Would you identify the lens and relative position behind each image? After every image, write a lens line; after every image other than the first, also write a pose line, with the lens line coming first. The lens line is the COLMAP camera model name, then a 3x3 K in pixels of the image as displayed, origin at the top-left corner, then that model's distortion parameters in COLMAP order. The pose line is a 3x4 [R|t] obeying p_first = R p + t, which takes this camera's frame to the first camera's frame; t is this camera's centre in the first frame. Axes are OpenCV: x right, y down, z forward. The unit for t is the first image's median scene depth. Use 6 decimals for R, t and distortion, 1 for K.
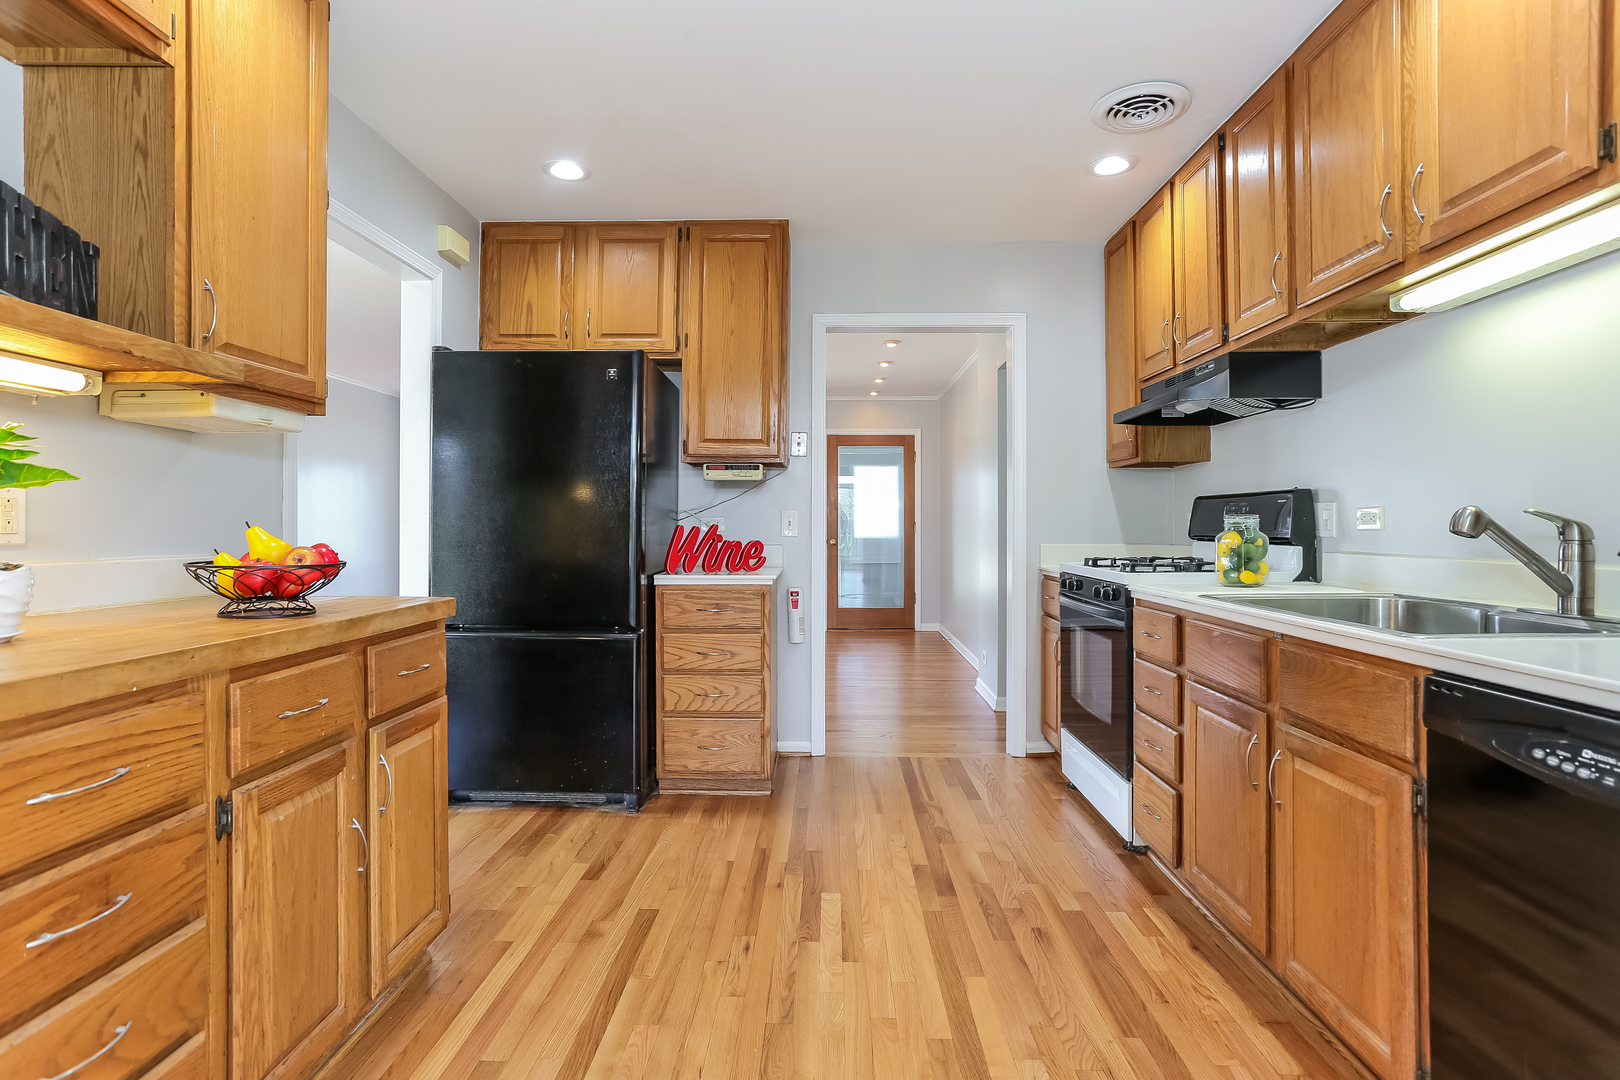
lens RADIAL K [[789.9, 0, 812.6], [0, 789.9, 539.4], [0, 0, 1]] dist [-0.040887, 0.007088]
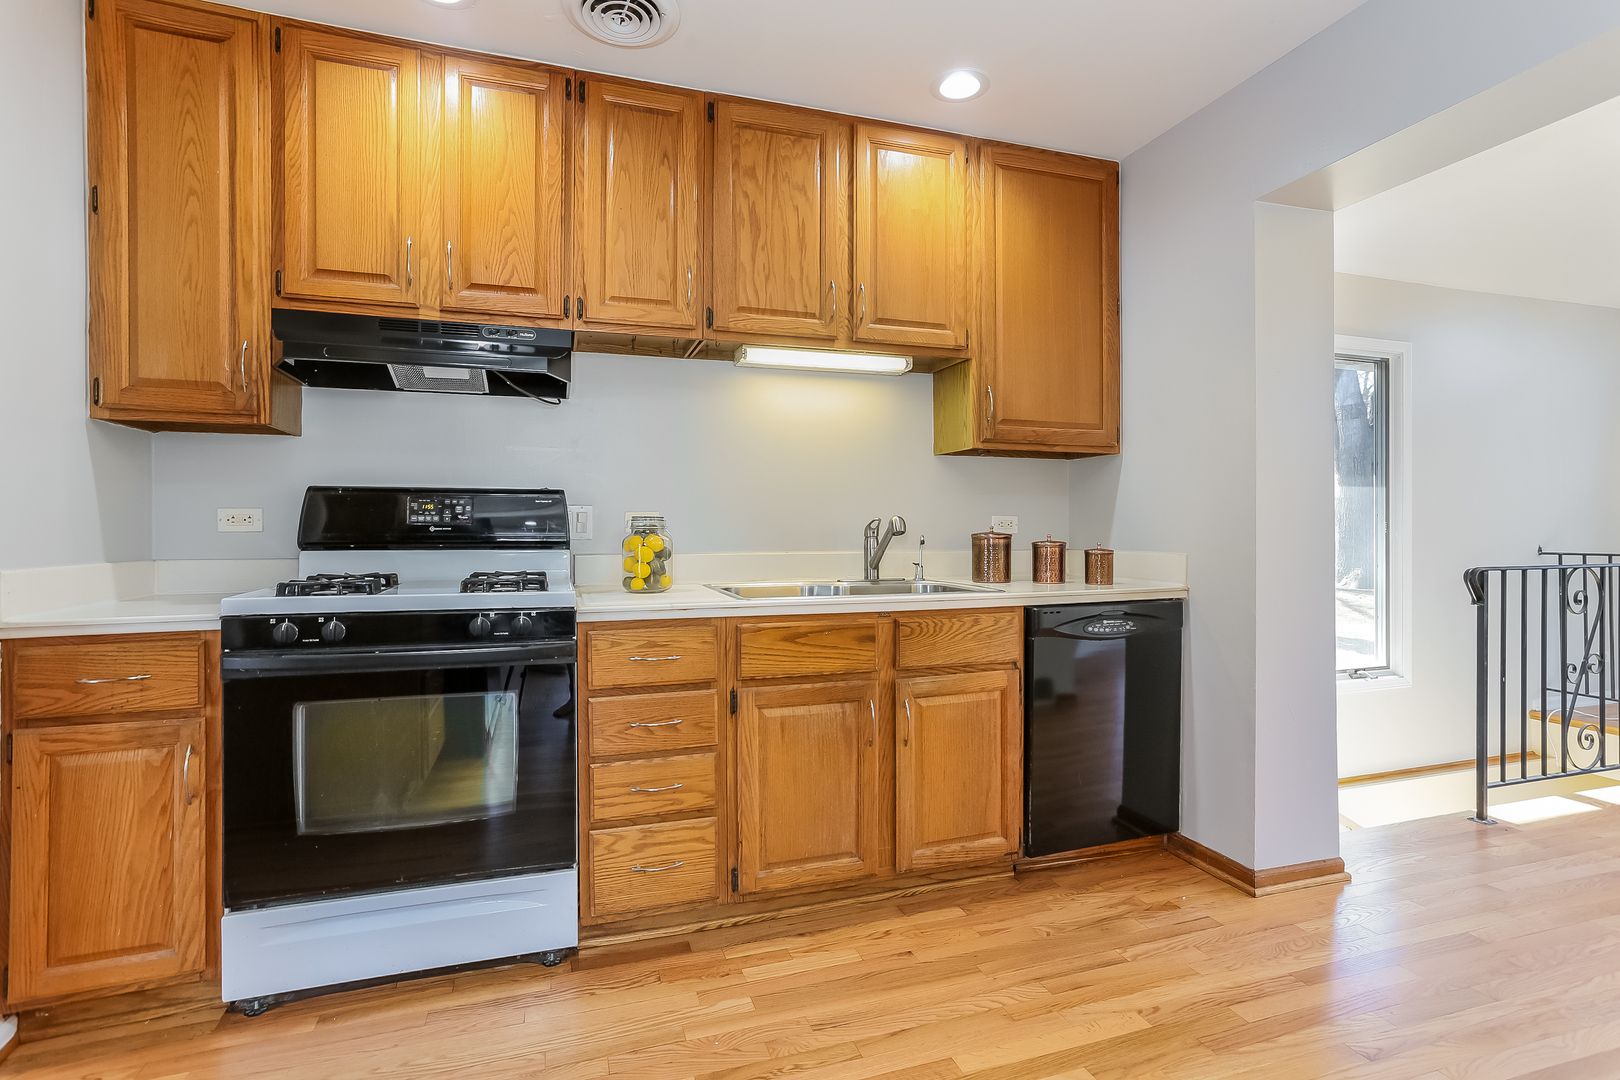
lens RADIAL K [[789.9, 0, 802.5], [0, 789.9, 516.6], [0, 0, 1]] dist [-0.040887, 0.007088]
pose [[-0.330077, 0.002446, 0.943951, -0.480428], [0.016215, 0.999864, 0.003079, -0.036375], [-0.943815, 0.016322, -0.330072, 1.284566]]
